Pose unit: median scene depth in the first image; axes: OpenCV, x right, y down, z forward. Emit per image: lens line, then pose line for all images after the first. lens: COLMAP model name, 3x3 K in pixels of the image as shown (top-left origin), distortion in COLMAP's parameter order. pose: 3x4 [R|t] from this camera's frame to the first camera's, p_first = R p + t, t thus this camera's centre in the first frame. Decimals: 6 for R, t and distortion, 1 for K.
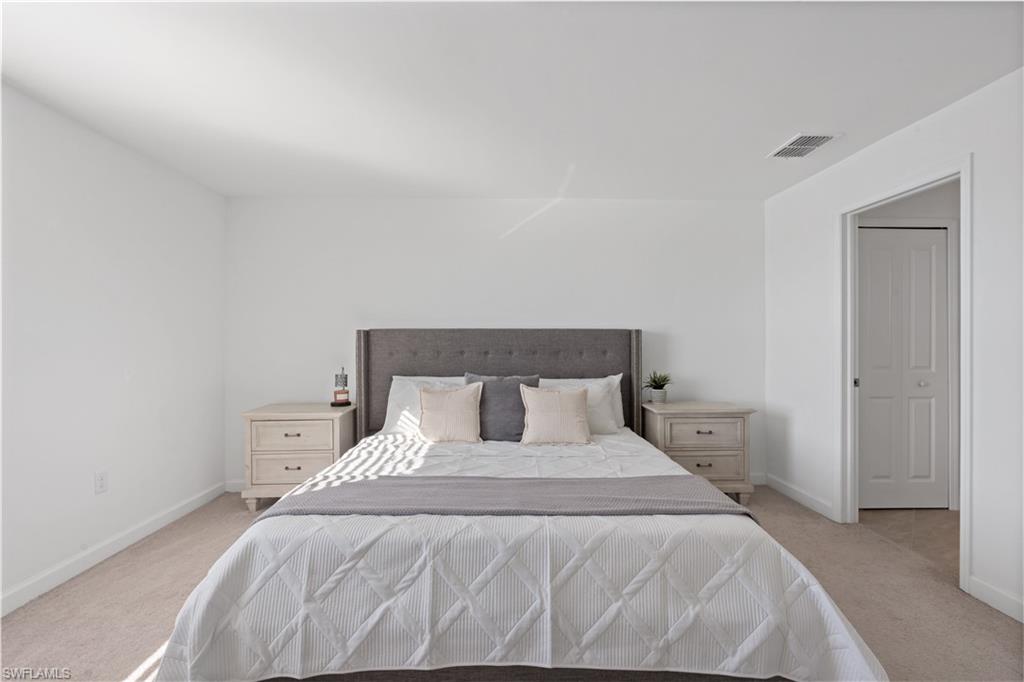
lens RADIAL K [[456.4, 0, 516.4], [0, 456.4, 338.7], [0, 0, 1]] dist [-0.006628, 0.000627]
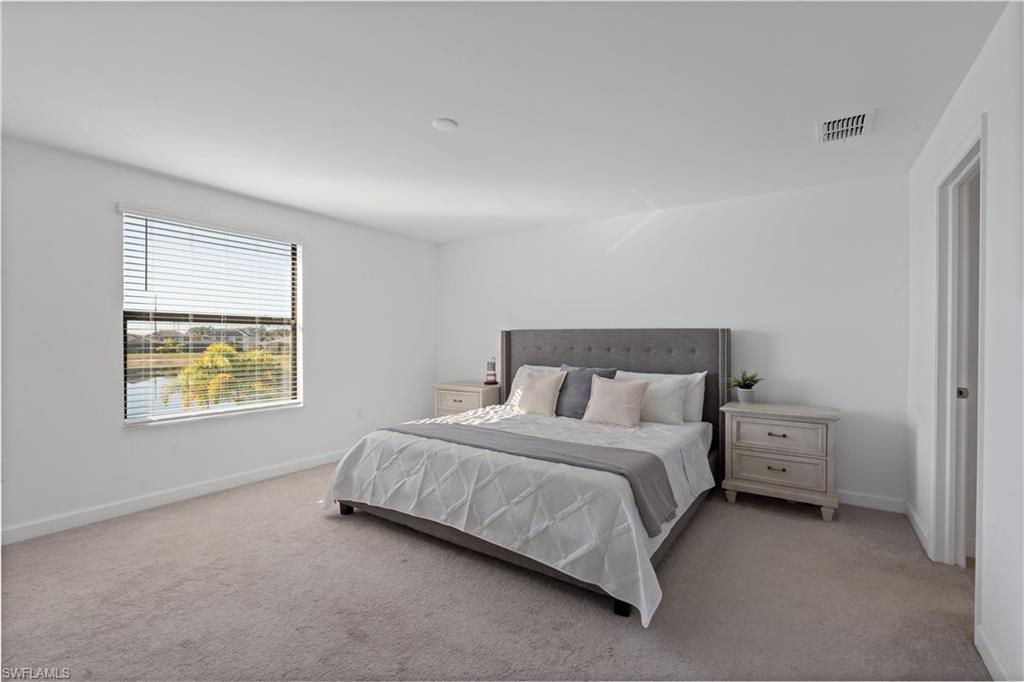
lens RADIAL K [[456.4, 0, 505.5], [0, 456.4, 337.6], [0, 0, 1]] dist [-0.006628, 0.000627]
pose [[0.805249, 0.004100, -0.592922, 0.581297], [-0.003656, 0.999991, 0.001949, -0.000308], [0.592925, 0.000598, 0.805257, -0.130987]]
